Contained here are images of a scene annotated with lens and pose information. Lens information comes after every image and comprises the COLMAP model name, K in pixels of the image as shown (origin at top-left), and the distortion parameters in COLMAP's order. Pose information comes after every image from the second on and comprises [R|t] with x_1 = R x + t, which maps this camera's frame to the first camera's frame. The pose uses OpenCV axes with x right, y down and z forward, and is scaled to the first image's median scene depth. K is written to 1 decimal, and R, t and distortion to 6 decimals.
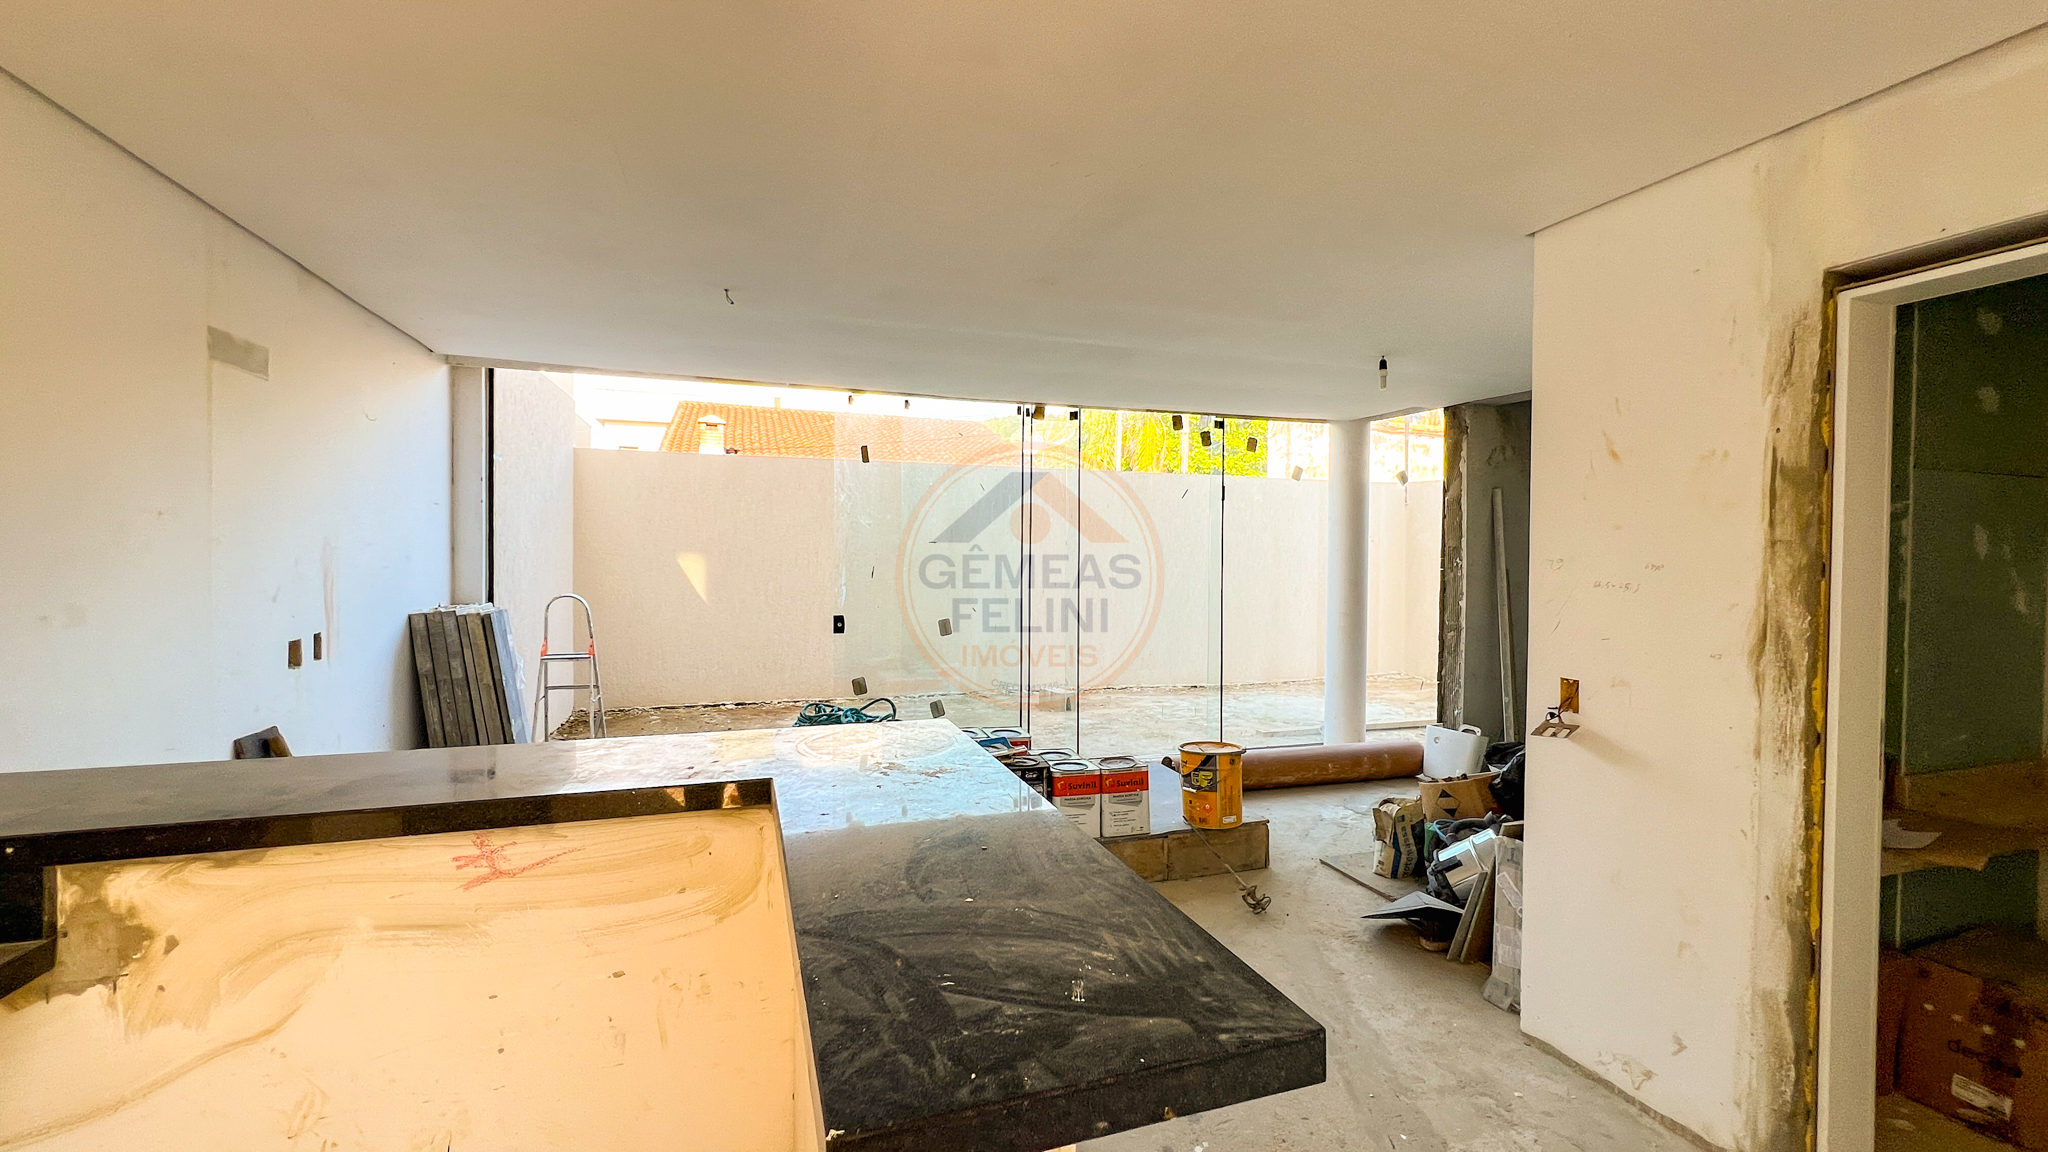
lens RADIAL K [[822.4, 0, 1022.0], [0, 822.4, 568.9], [0, 0, 1]] dist [-0.004111, 0.001890]
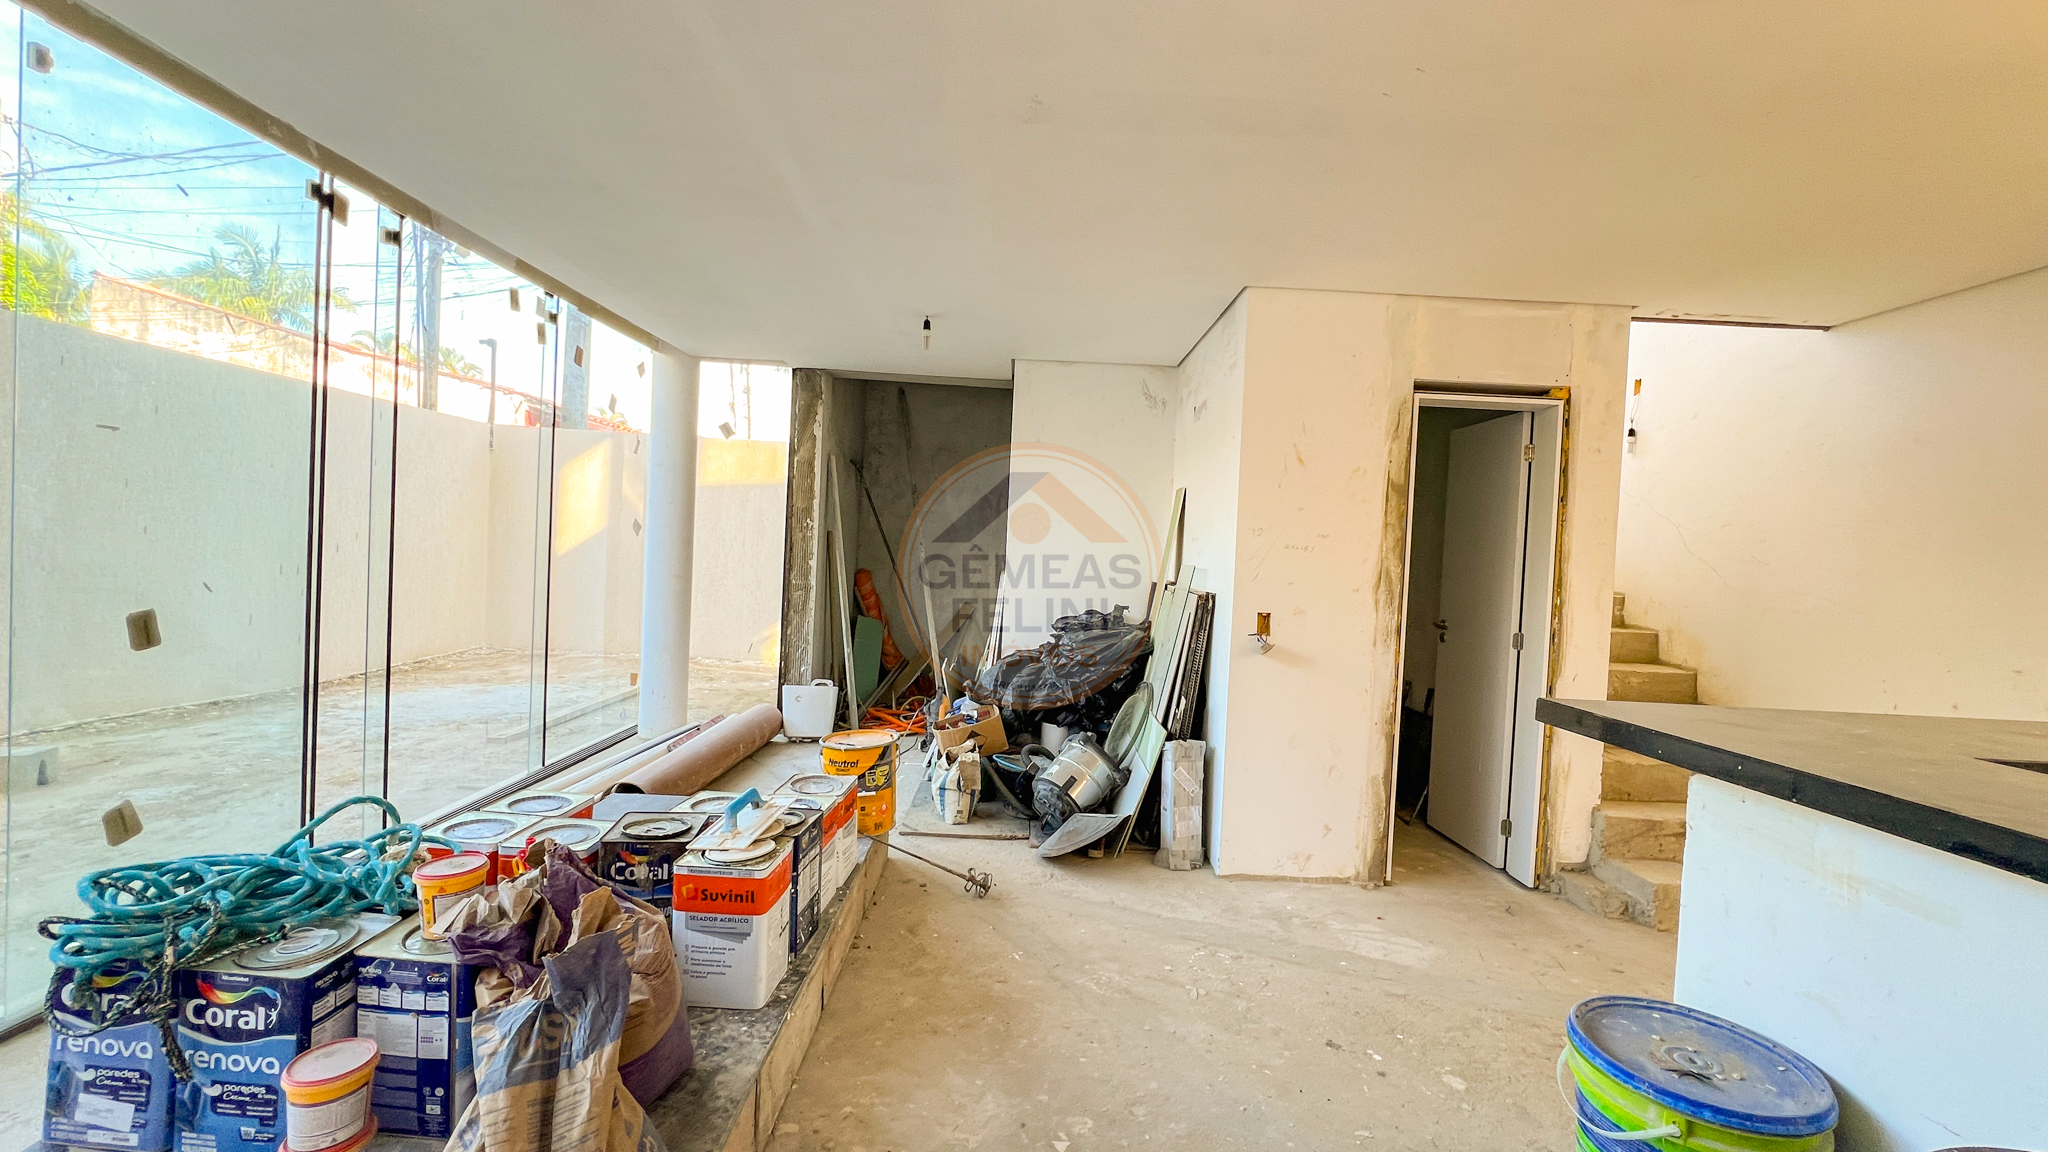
lens RADIAL K [[822.4, 0, 1022.0], [0, 822.4, 568.9], [0, 0, 1]] dist [-0.004111, 0.001890]
pose [[0.302237, -0.016010, 0.953098, -0.528359], [-0.029586, 0.999220, 0.026167, 0.021001], [-0.952774, -0.036107, 0.301527, 0.625071]]
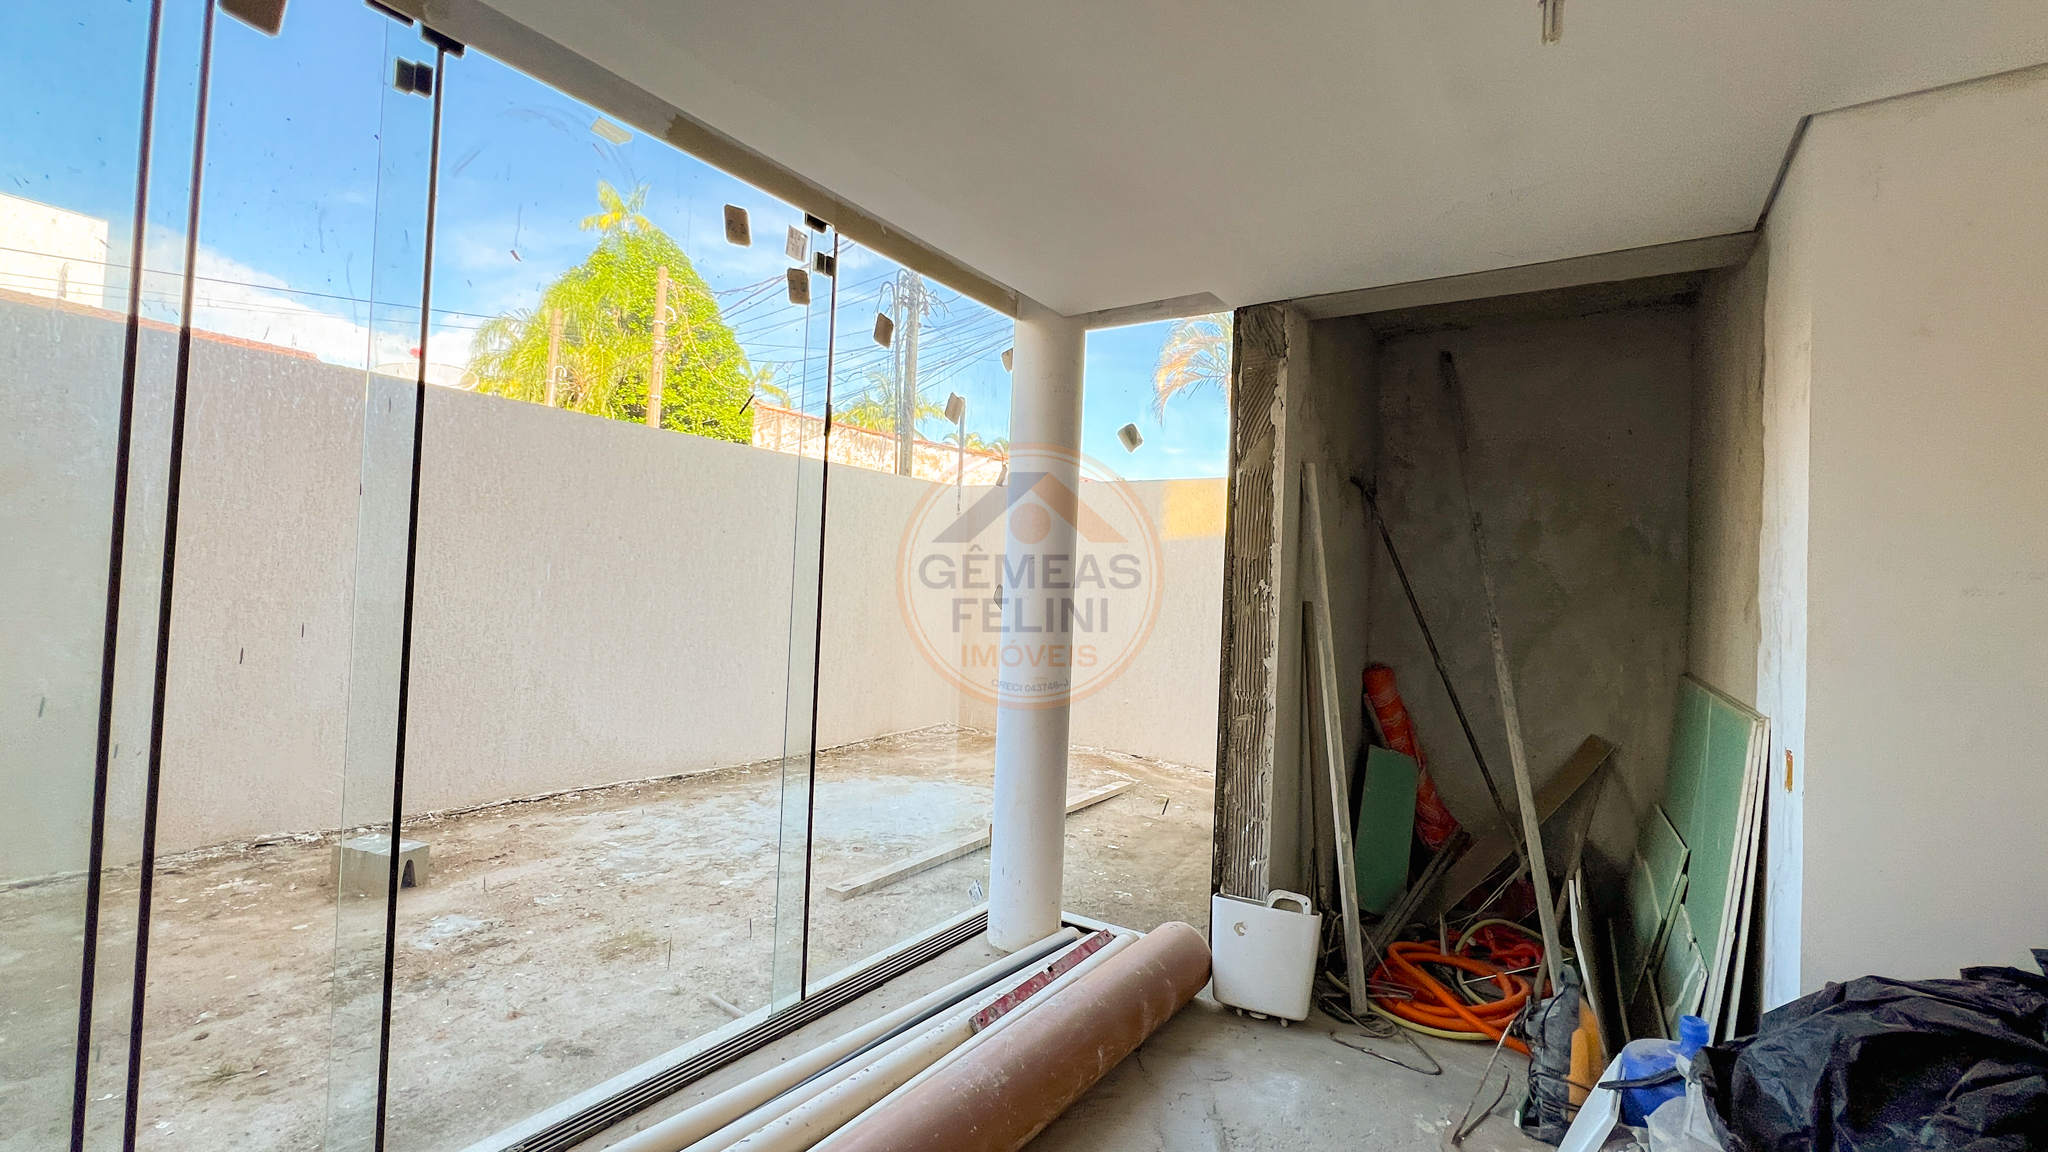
lens RADIAL K [[822.4, 0, 1022.0], [0, 822.4, 568.9], [0, 0, 1]] dist [-0.004111, 0.001890]
pose [[0.796068, 0.040332, 0.603861, 0.101169], [-0.026295, 0.999140, -0.032069, 0.001635], [-0.604635, 0.009651, 0.796444, 0.947844]]
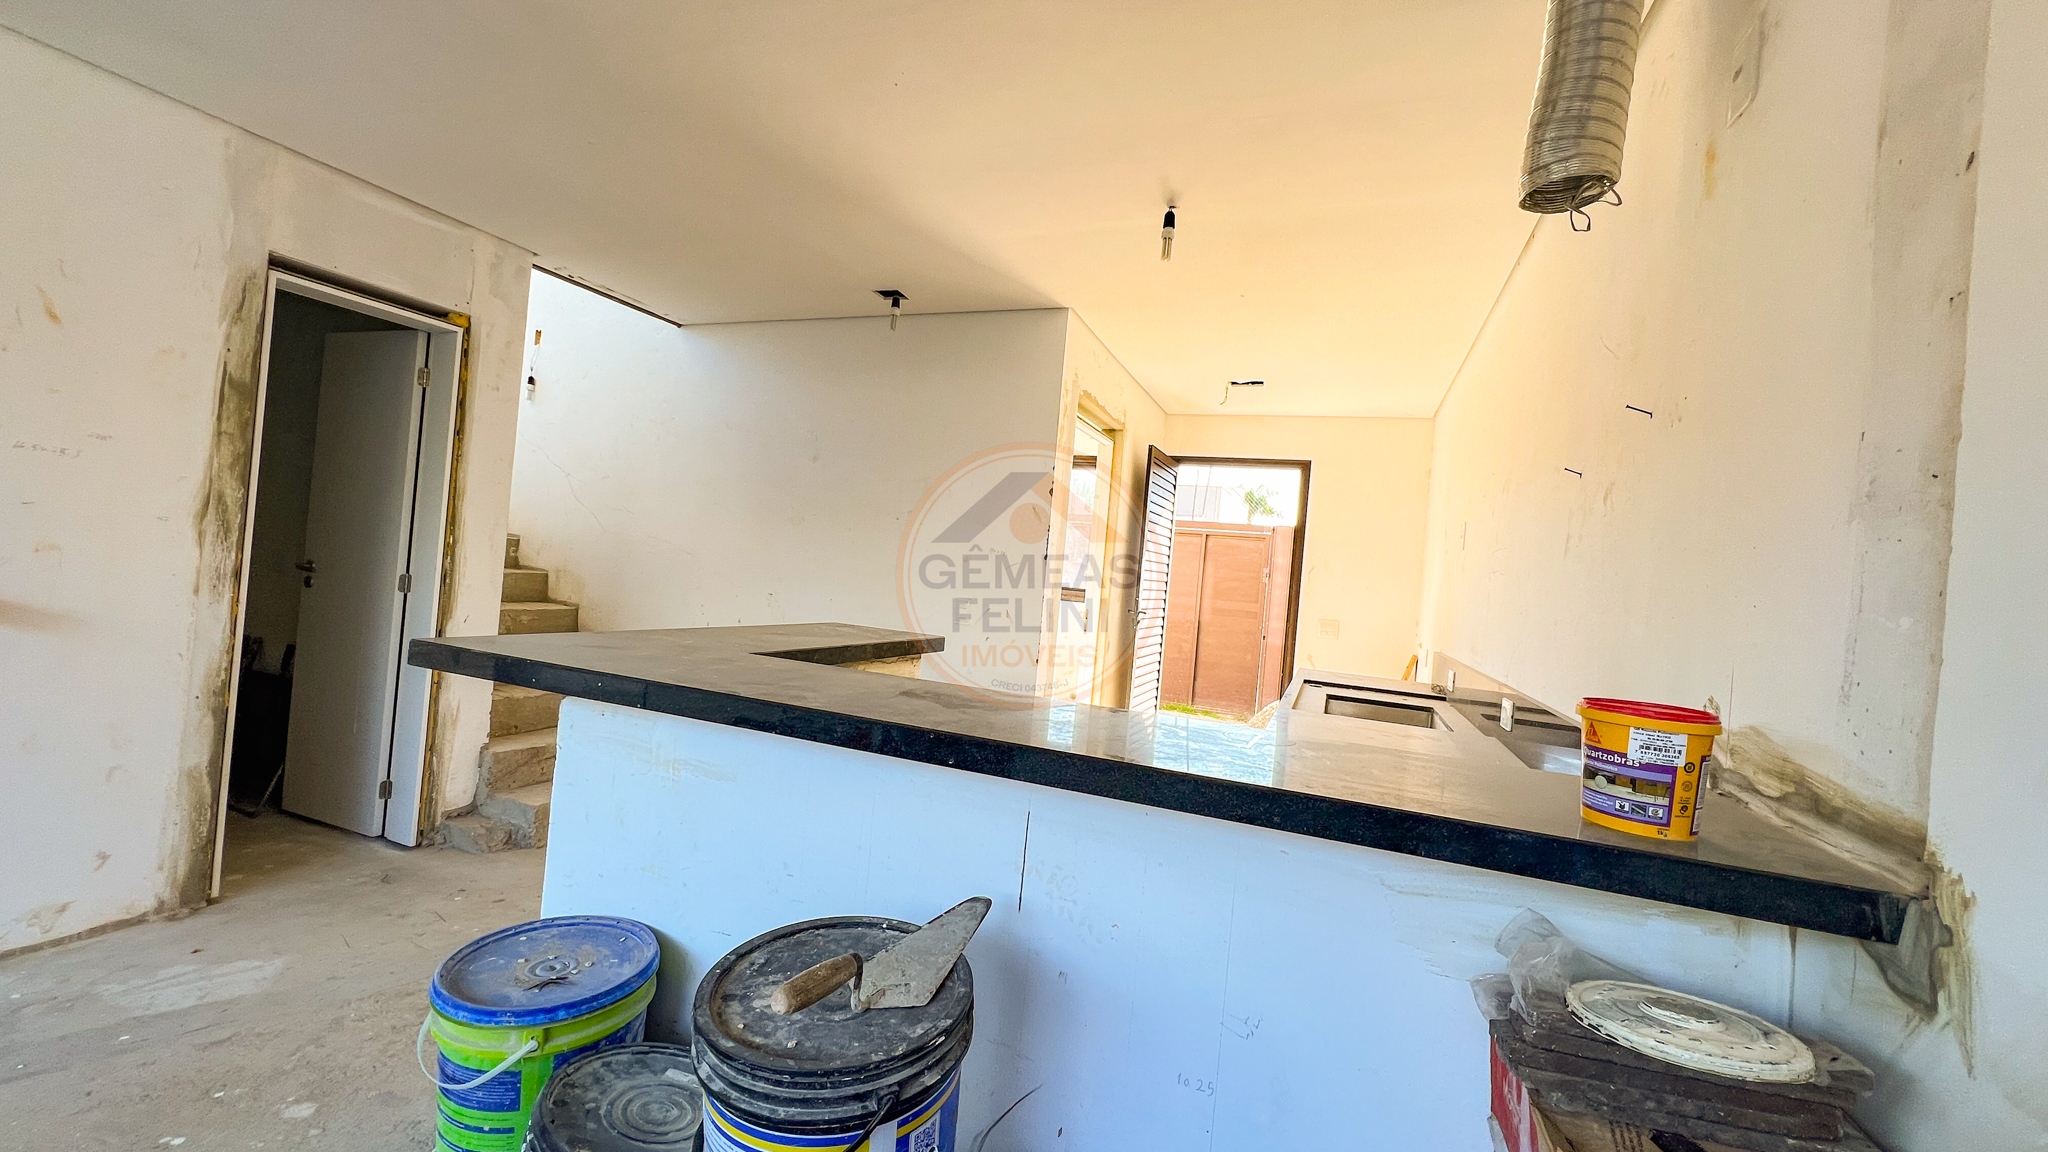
lens RADIAL K [[822.4, 0, 1022.0], [0, 822.4, 568.9], [0, 0, 1]] dist [-0.004111, 0.001890]
pose [[-0.762210, -0.075887, 0.642866, -0.497166], [-0.086478, 0.996140, 0.015058, 0.028806], [-0.641527, -0.044116, -0.765831, 0.606488]]
